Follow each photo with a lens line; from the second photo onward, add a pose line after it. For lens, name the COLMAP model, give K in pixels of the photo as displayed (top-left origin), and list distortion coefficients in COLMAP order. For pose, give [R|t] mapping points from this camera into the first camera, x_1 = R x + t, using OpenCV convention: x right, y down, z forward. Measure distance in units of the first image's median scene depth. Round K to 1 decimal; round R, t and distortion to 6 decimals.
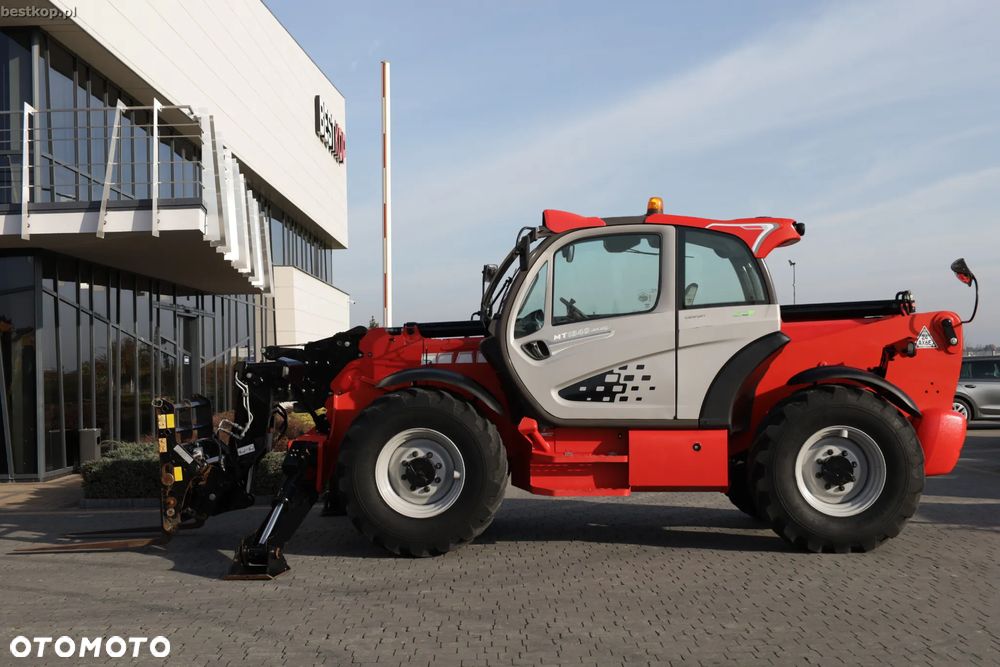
lens RADIAL K [[1270.8, 0, 506.5], [0, 1270.8, 340.1], [0, 0, 1]] dist [-0.015262, 0.000000]
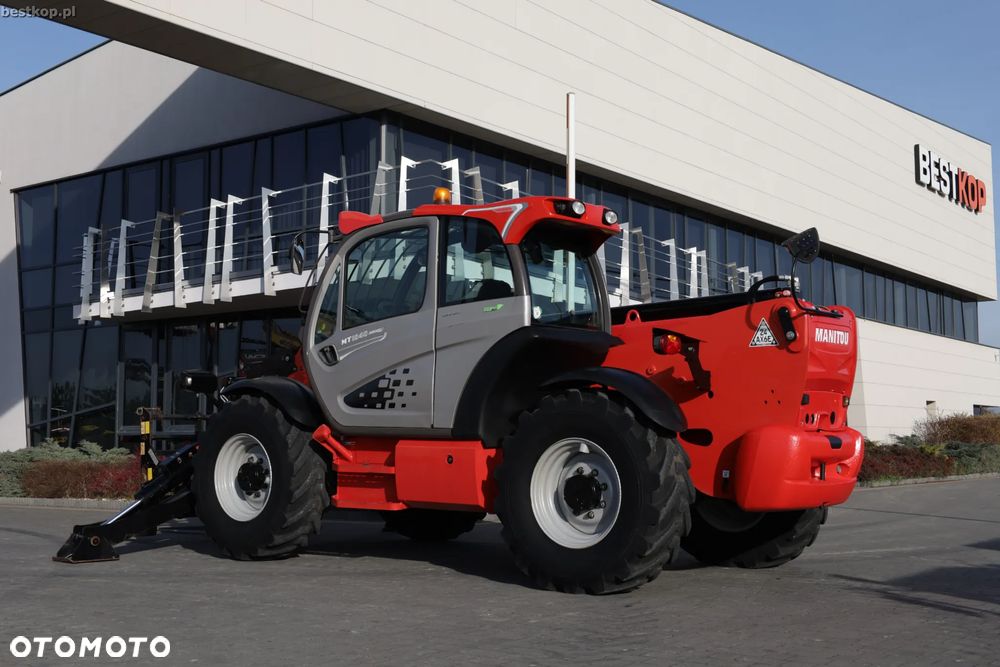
lens RADIAL K [[1216.3, 0, 499.2], [0, 1216.3, 331.5], [0, 0, 1]] dist [-0.011049, 0.000000]
pose [[0.808784, -0.034082, -0.587117, 0.660125], [-0.002475, 0.998113, -0.061350, 0.045093], [0.588100, 0.051072, 0.807174, 0.311847]]
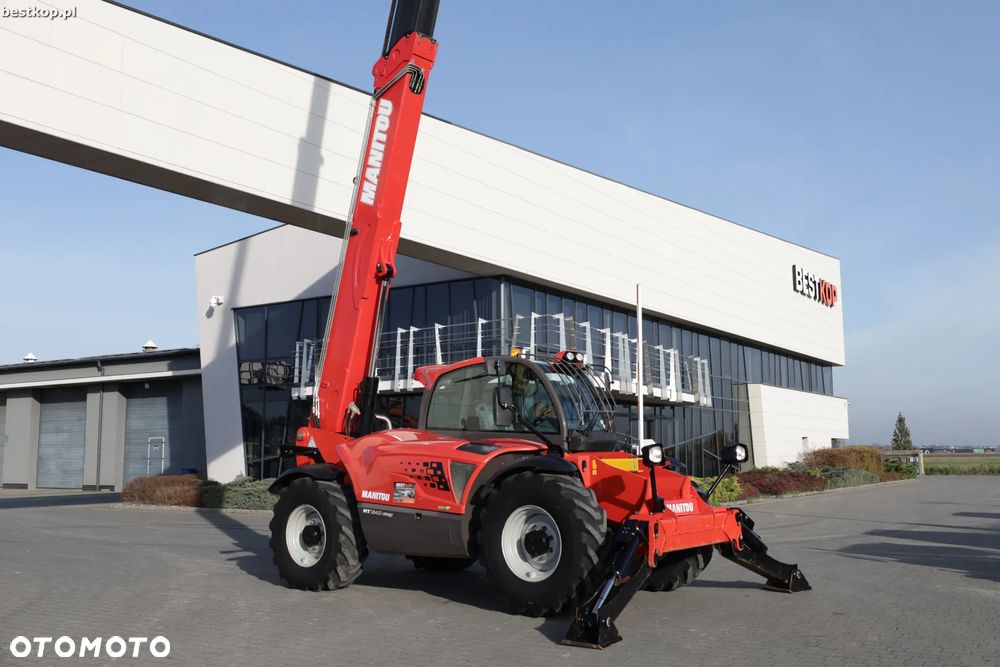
lens RADIAL K [[934.7, 0, 514.2], [0, 934.7, 346.6], [0, 0, 1]] dist [-0.001472, 0.000000]
pose [[0.843368, -0.049355, -0.535065, 0.733152], [0.001545, 0.995991, -0.089436, -0.016661], [0.537334, 0.074600, 0.840064, -0.332236]]
